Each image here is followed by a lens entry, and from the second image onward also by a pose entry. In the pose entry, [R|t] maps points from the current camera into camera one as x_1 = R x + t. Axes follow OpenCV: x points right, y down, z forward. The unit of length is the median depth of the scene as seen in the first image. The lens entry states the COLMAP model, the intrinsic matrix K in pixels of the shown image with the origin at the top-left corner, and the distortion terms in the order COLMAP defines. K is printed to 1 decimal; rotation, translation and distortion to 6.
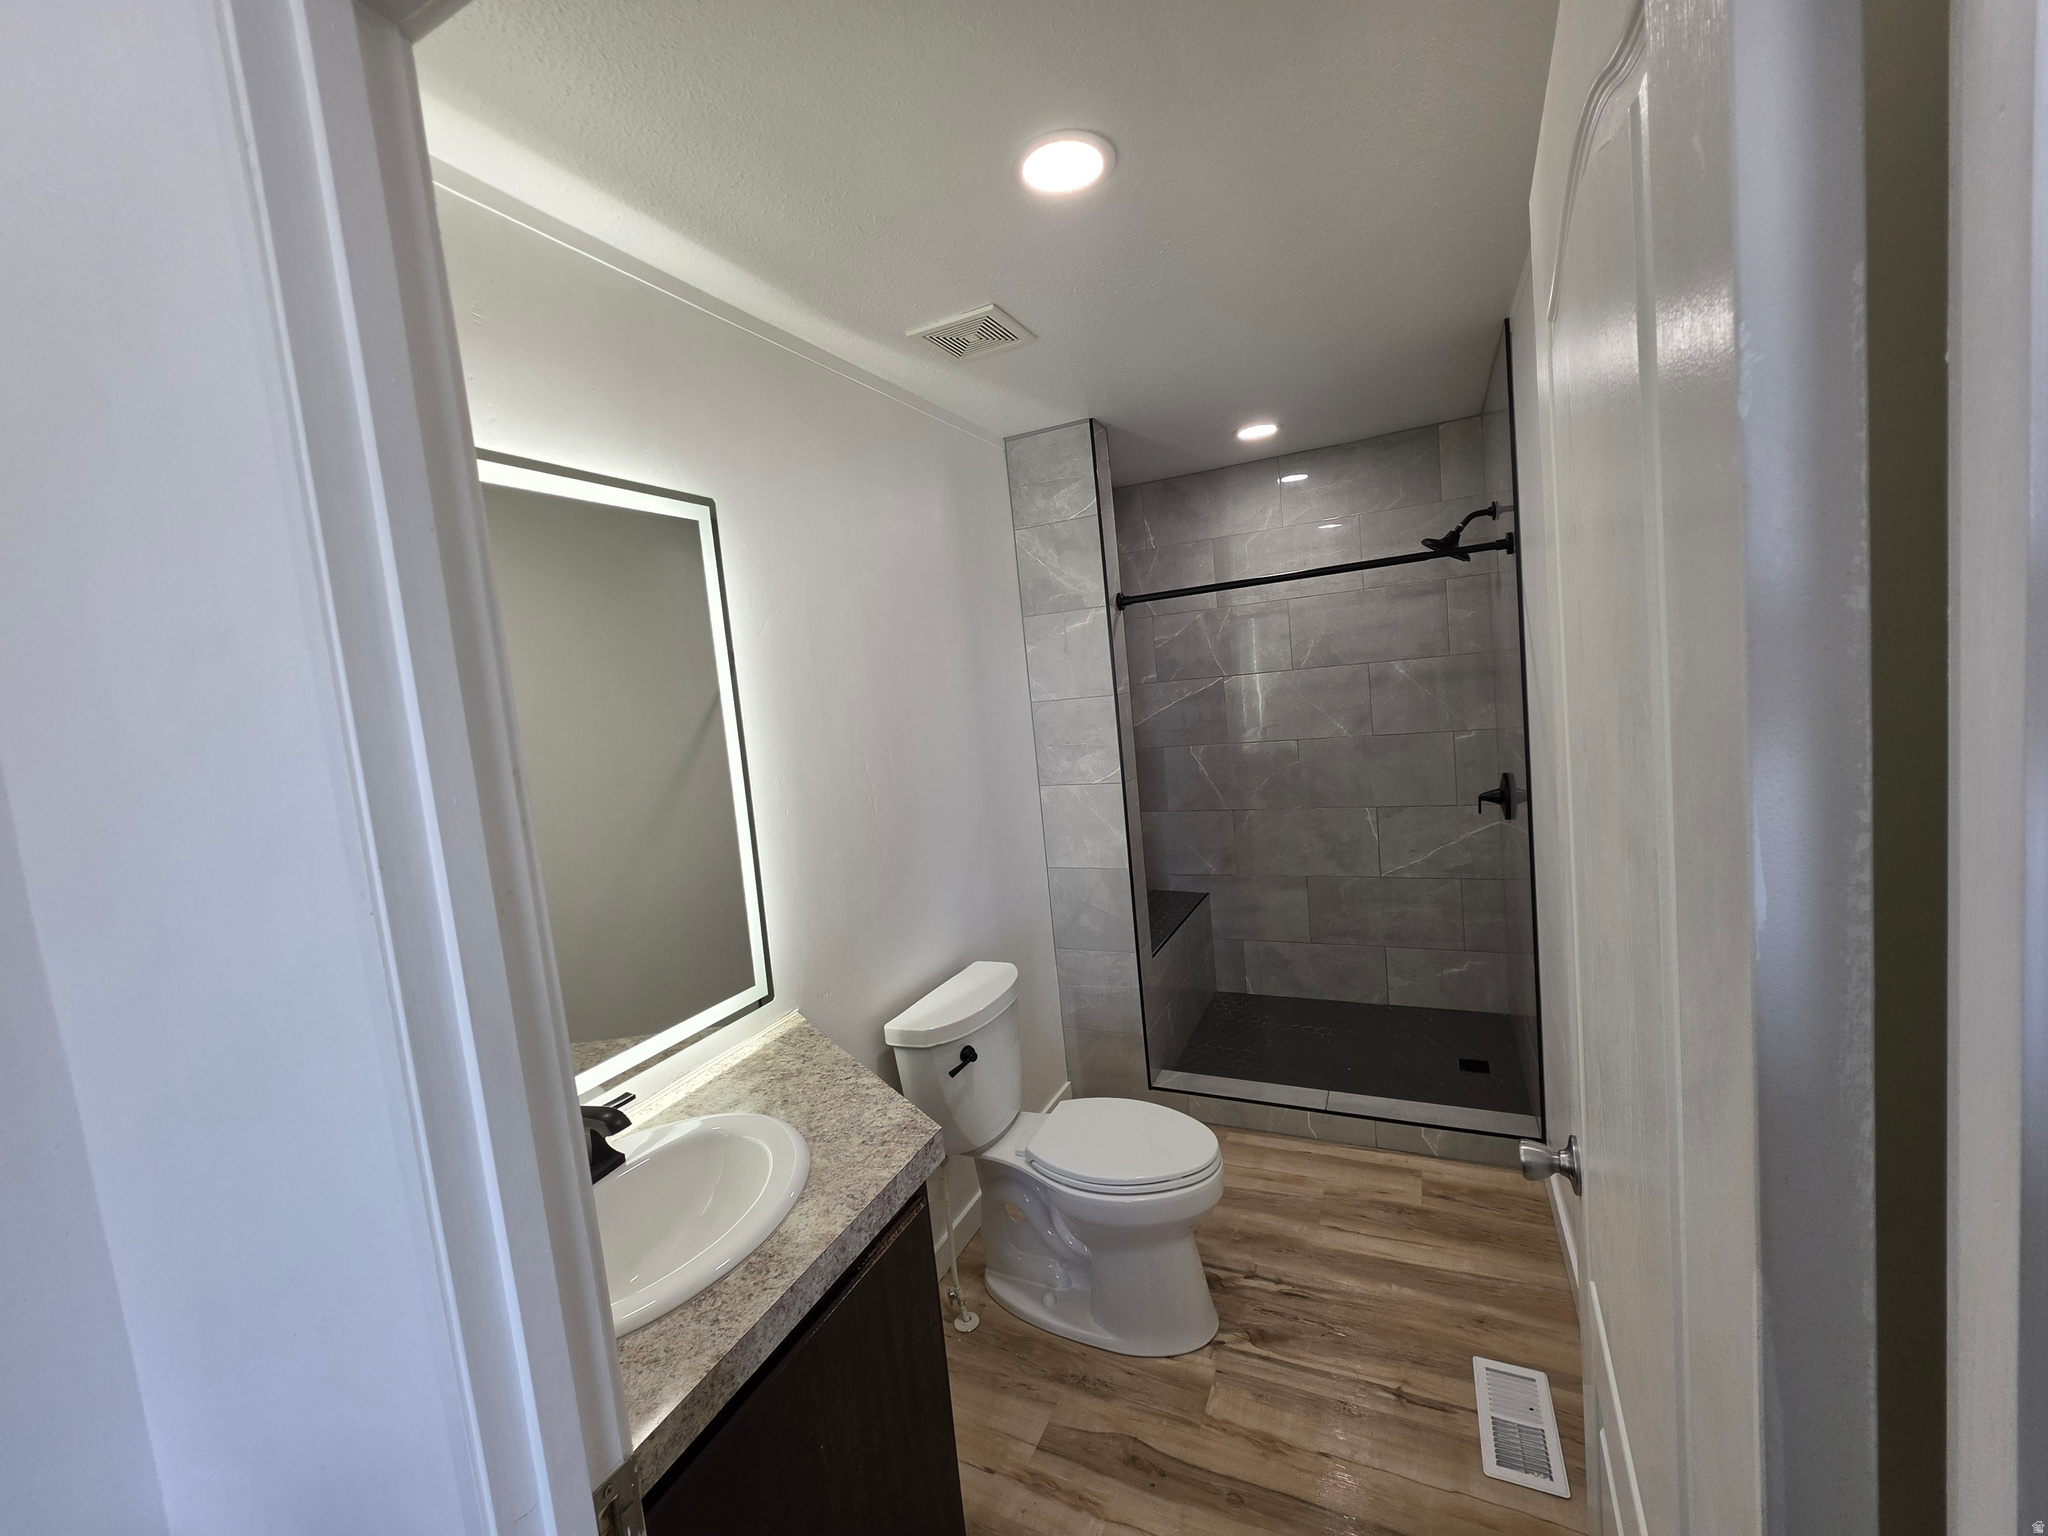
lens RADIAL K [[821.3, 0, 1023.2], [0, 821.3, 754.8], [0, 0, 1]] dist [-0.002582, -0.000296]
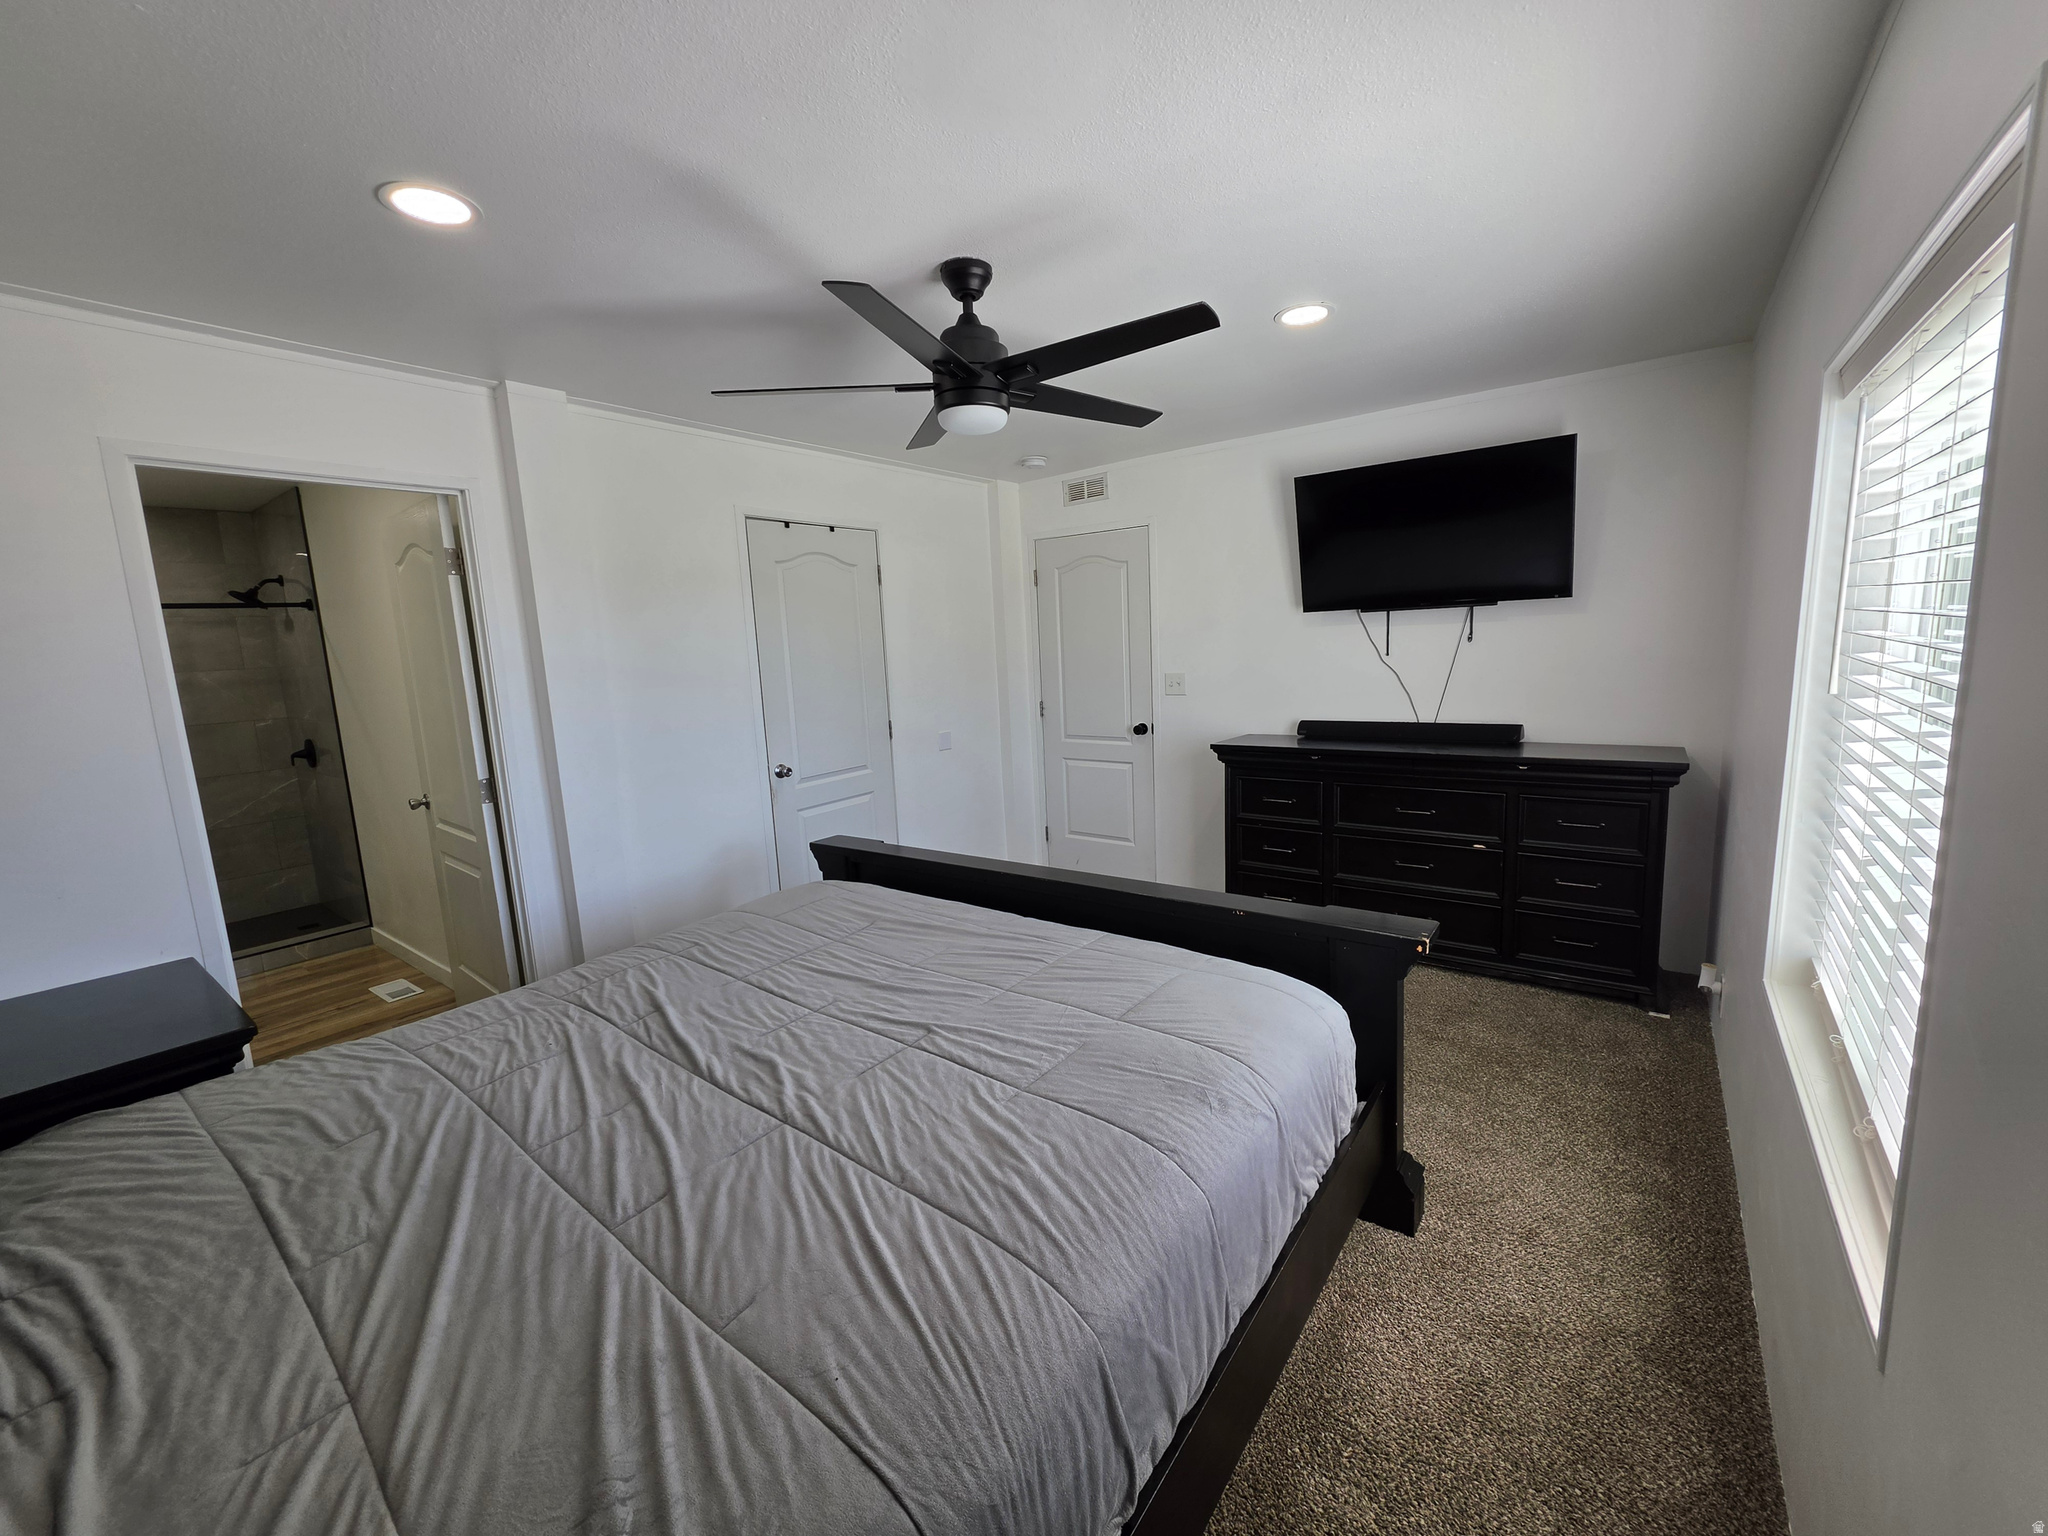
lens RADIAL K [[821.3, 0, 1023.2], [0, 821.3, 754.8], [0, 0, 1]] dist [-0.002582, -0.000296]
pose [[0.206478, -0.056248, 0.976833, -0.701732], [0.114796, 0.992844, 0.032905, 0.158003], [-0.971694, 0.105343, 0.211458, -0.717136]]
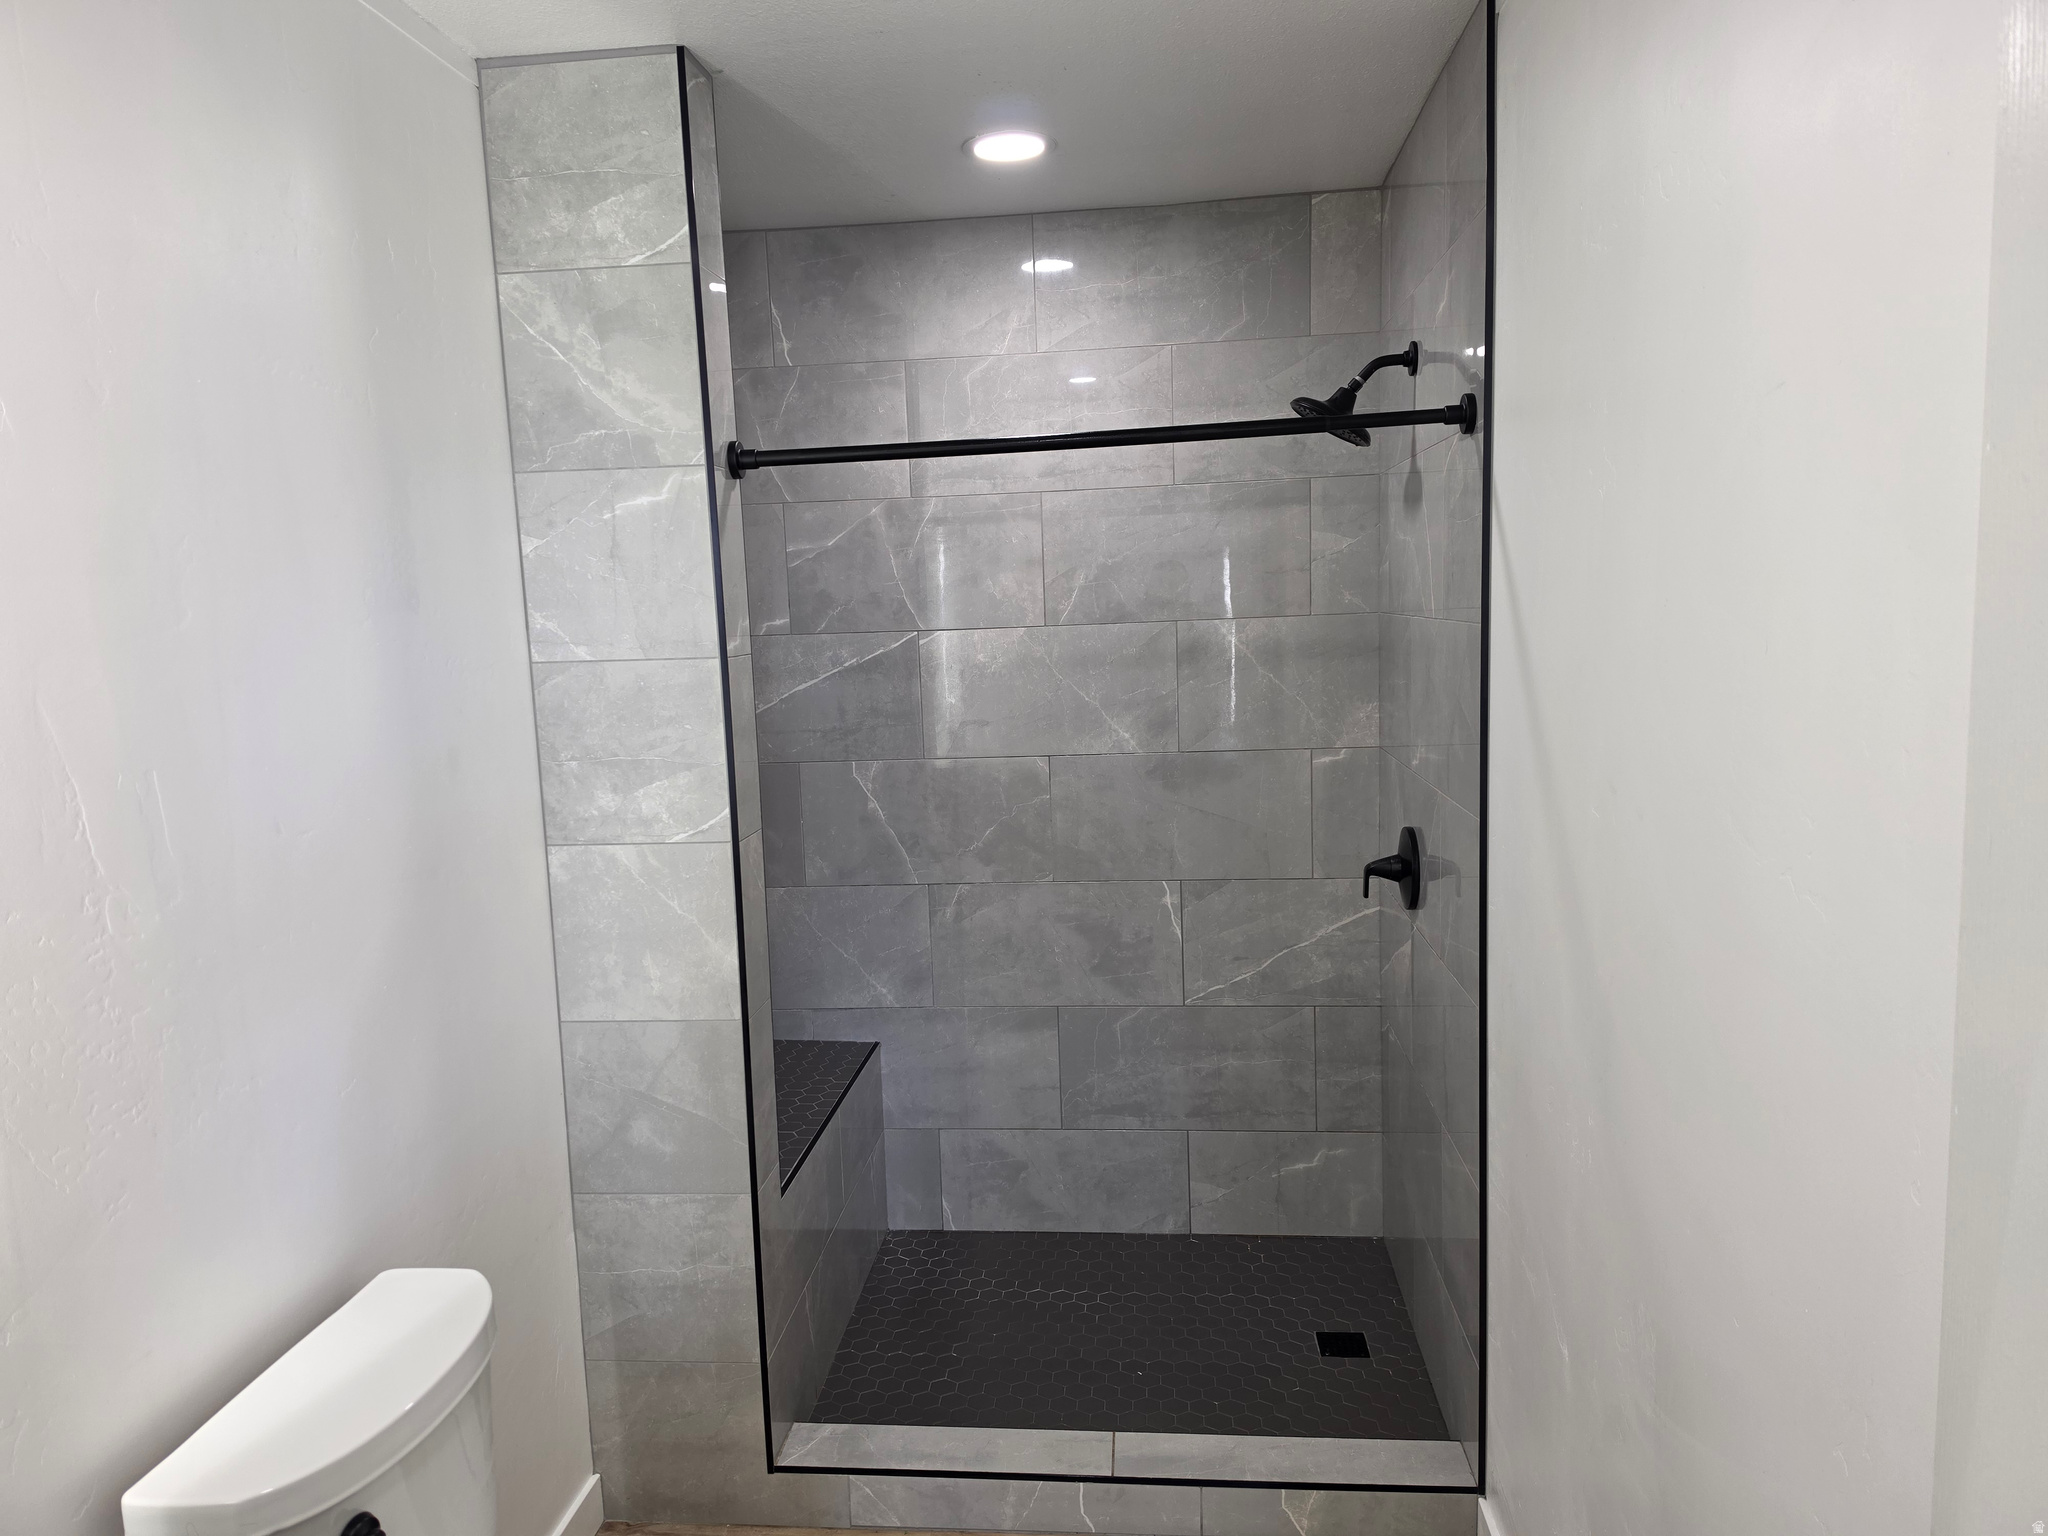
lens RADIAL K [[1422.7, 0, 1008.7], [0, 1422.7, 787.7], [0, 0, 1]] dist [0.111920, -0.173963]
pose [[0.940660, 0.018253, 0.338859, -0.010004], [-0.024820, 0.999579, 0.015054, -0.013025], [-0.338442, -0.022571, 0.940717, 0.154783]]
